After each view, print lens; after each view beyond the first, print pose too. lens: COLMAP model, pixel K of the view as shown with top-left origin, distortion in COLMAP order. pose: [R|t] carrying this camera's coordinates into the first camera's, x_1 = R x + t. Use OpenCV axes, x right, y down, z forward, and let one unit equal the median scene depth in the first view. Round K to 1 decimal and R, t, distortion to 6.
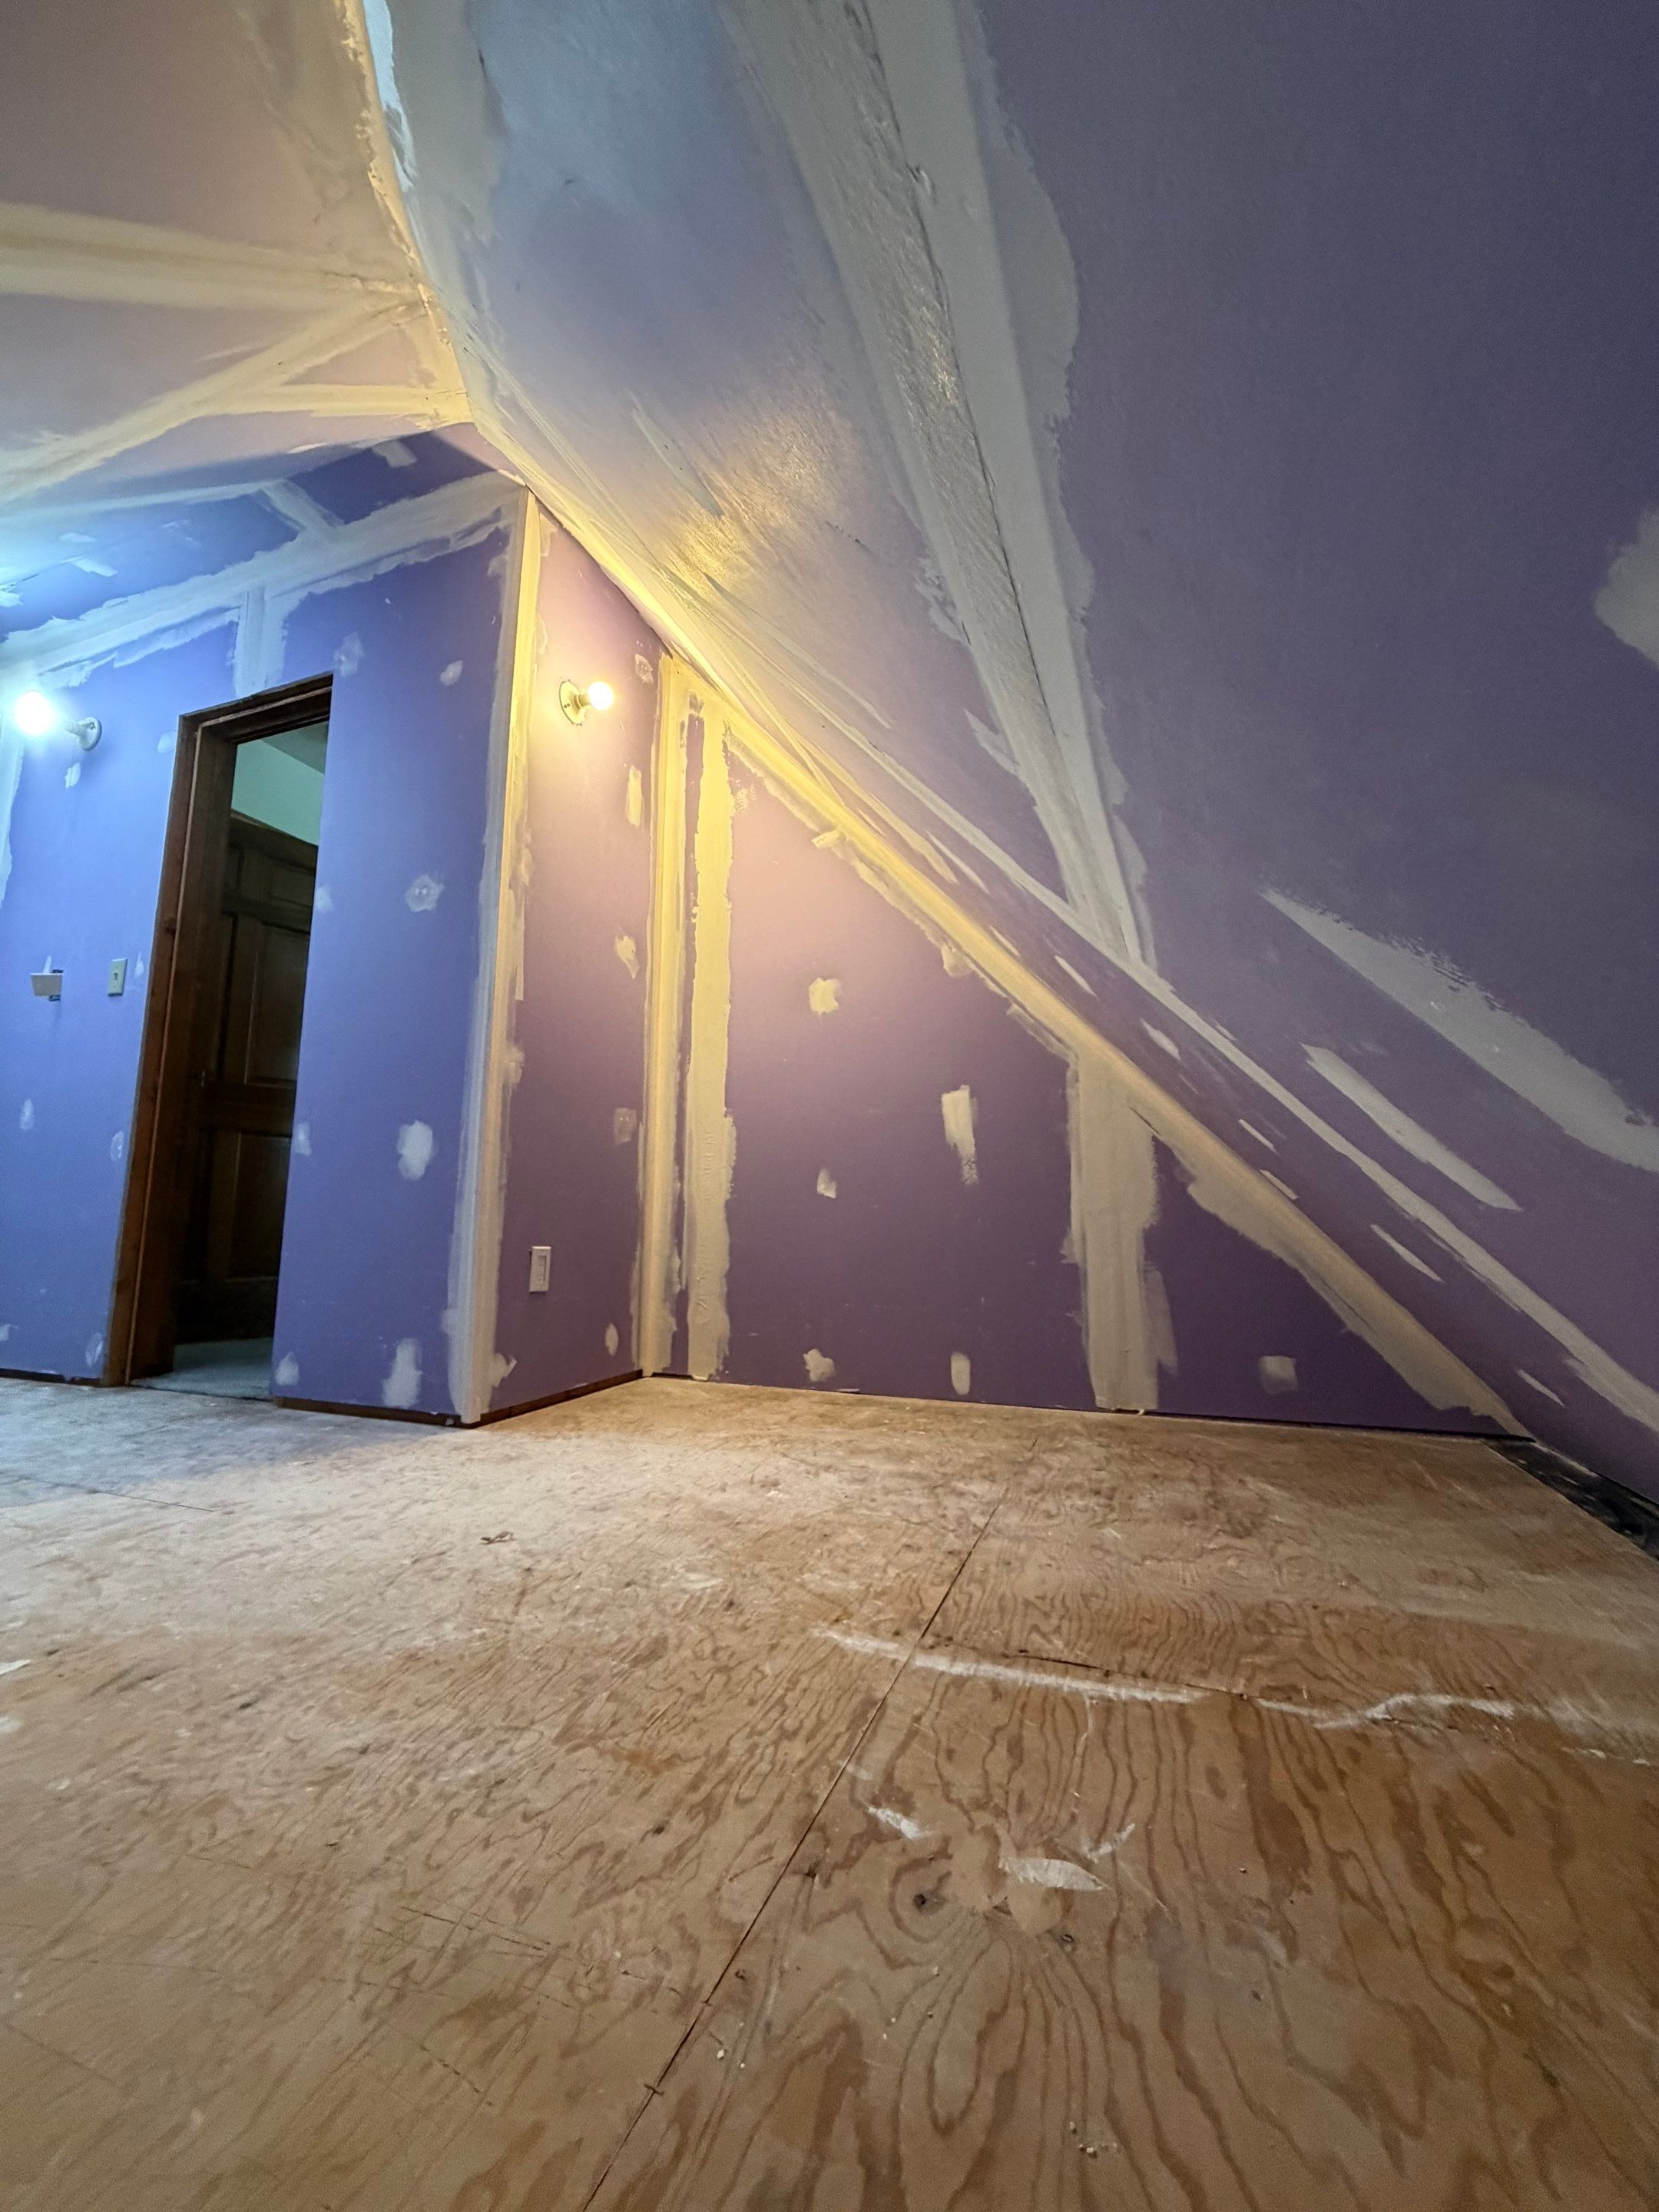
lens RADIAL K [[901.1, 0, 836.8], [0, 901.1, 1100.5], [0, 0, 1]] dist [0.001583, 0.000900]
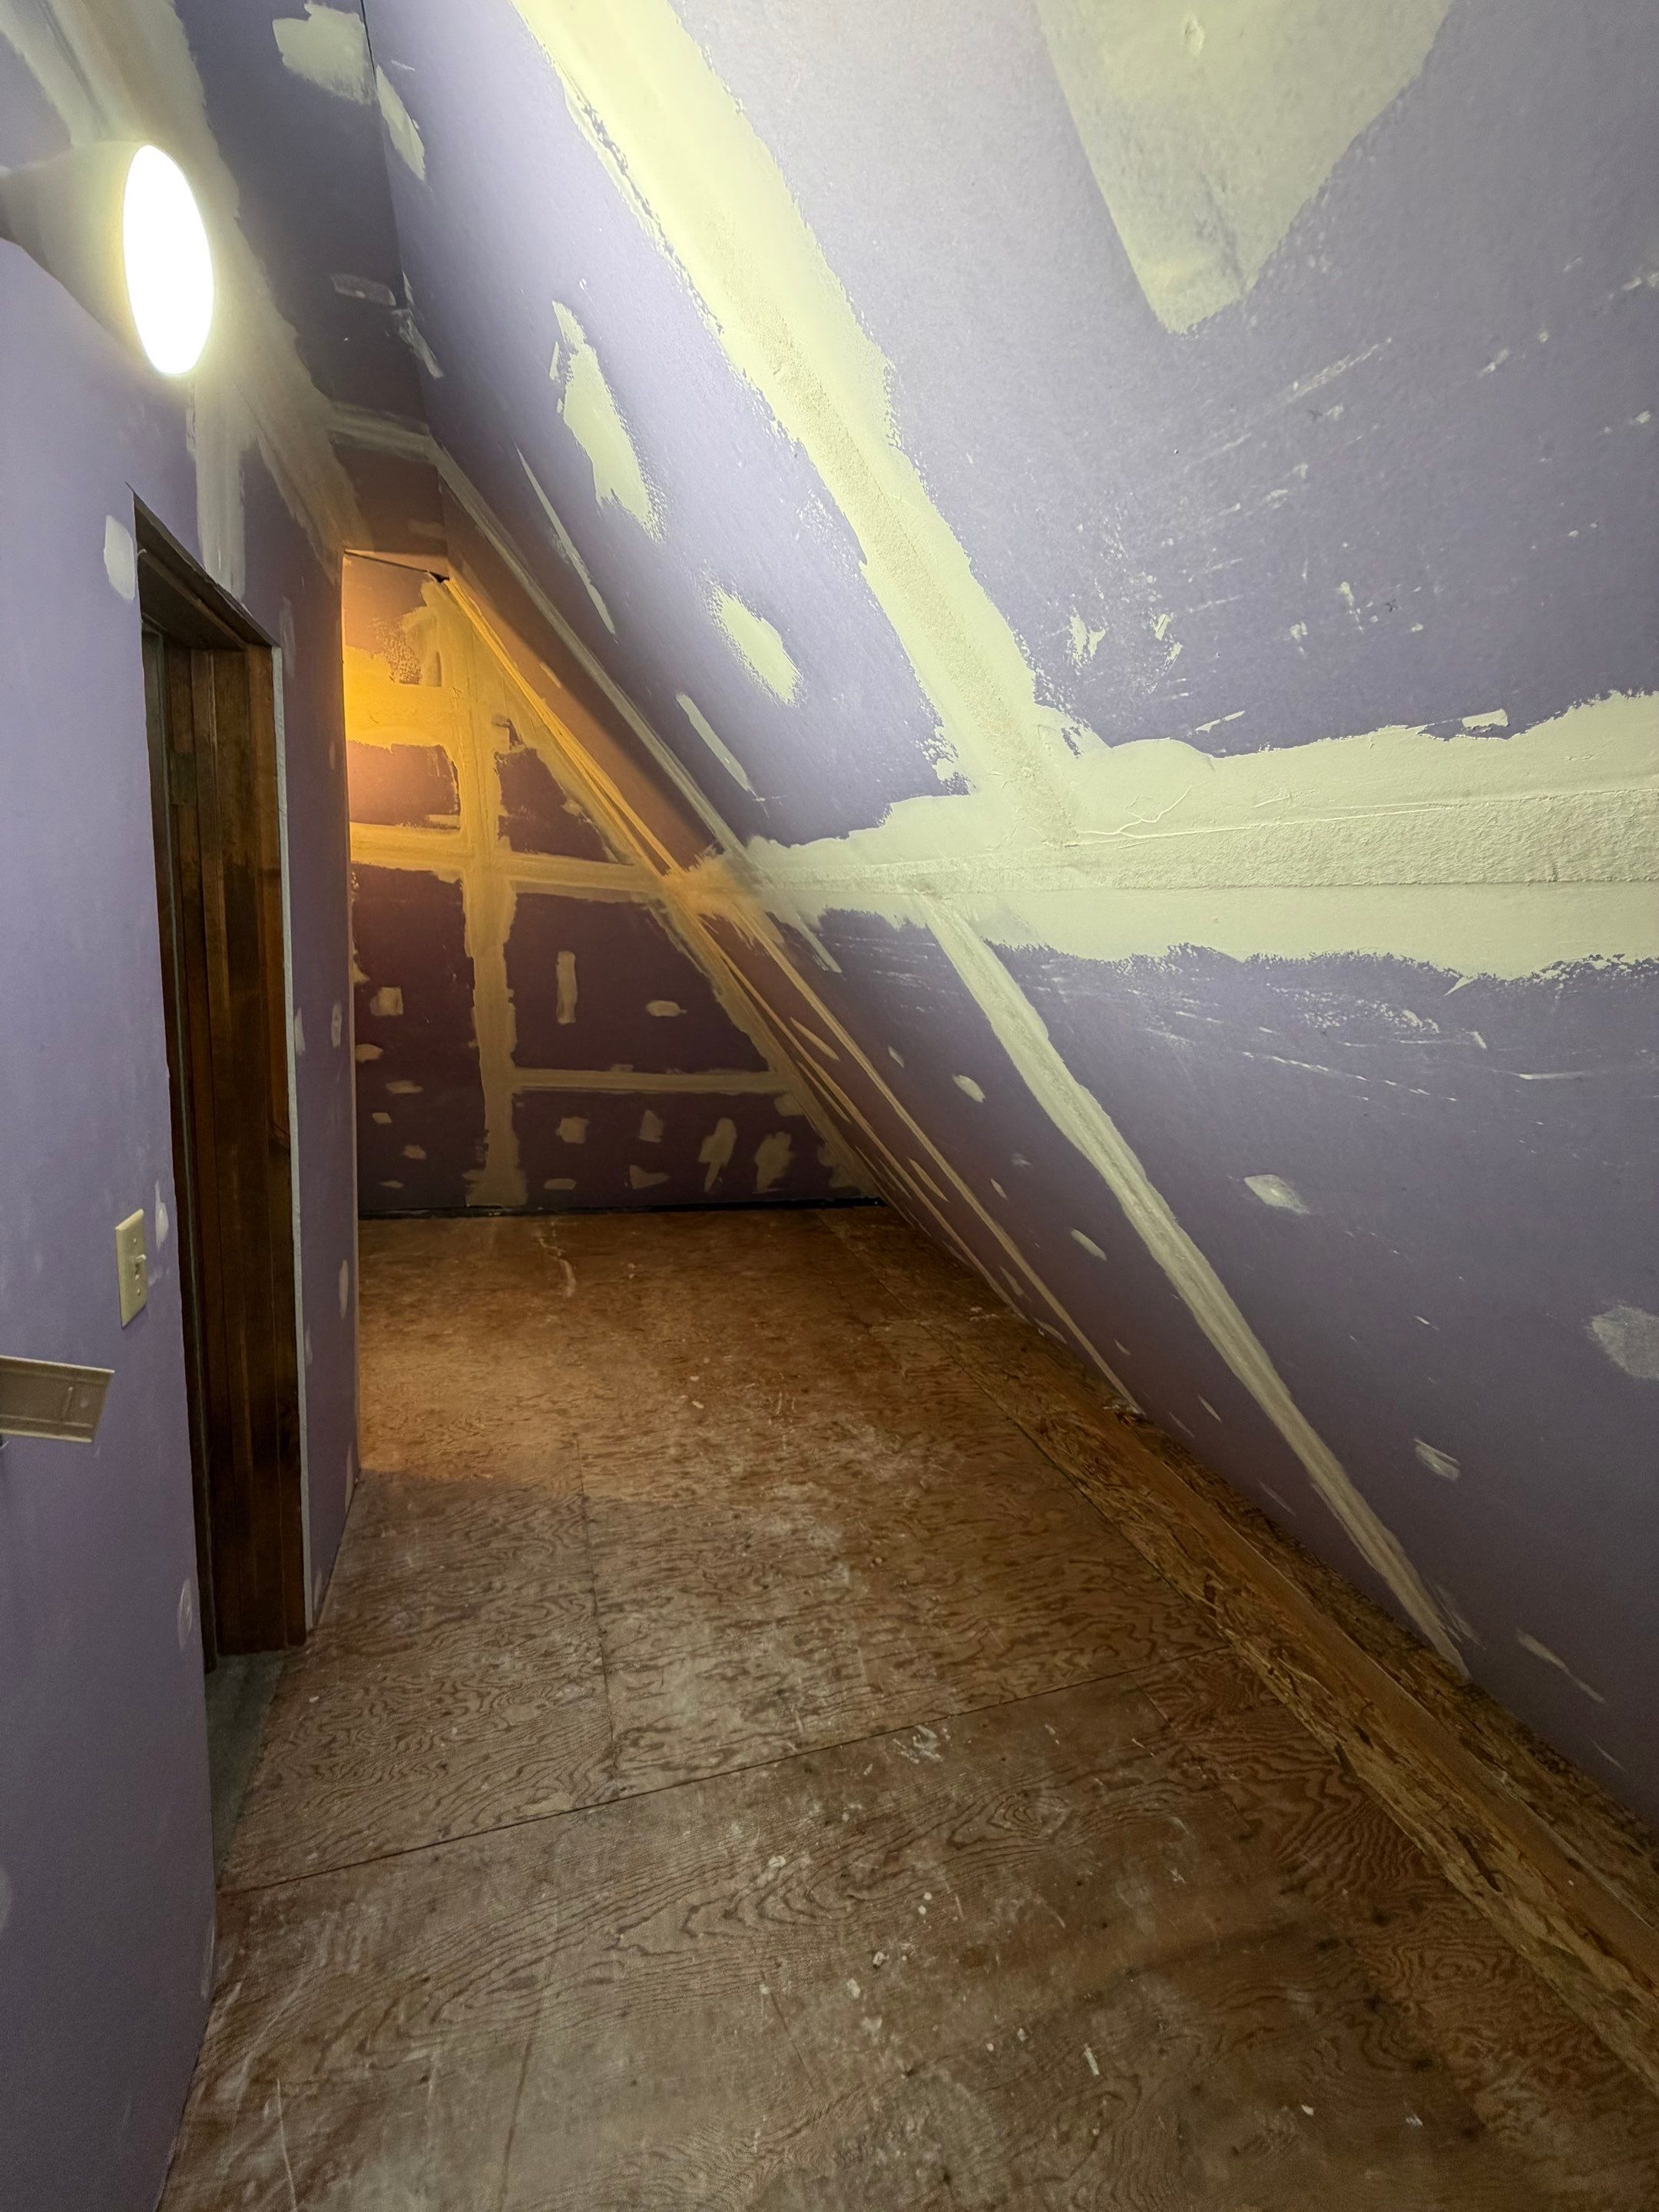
lens RADIAL K [[901.1, 0, 833.3], [0, 901.1, 1101.8], [0, 0, 1]] dist [0.001583, 0.000900]
pose [[-0.645082, -0.208702, 0.735059, -2.556627], [-0.188063, 0.975750, 0.111998, -0.621656], [-0.740609, -0.065990, -0.668688, 2.139784]]
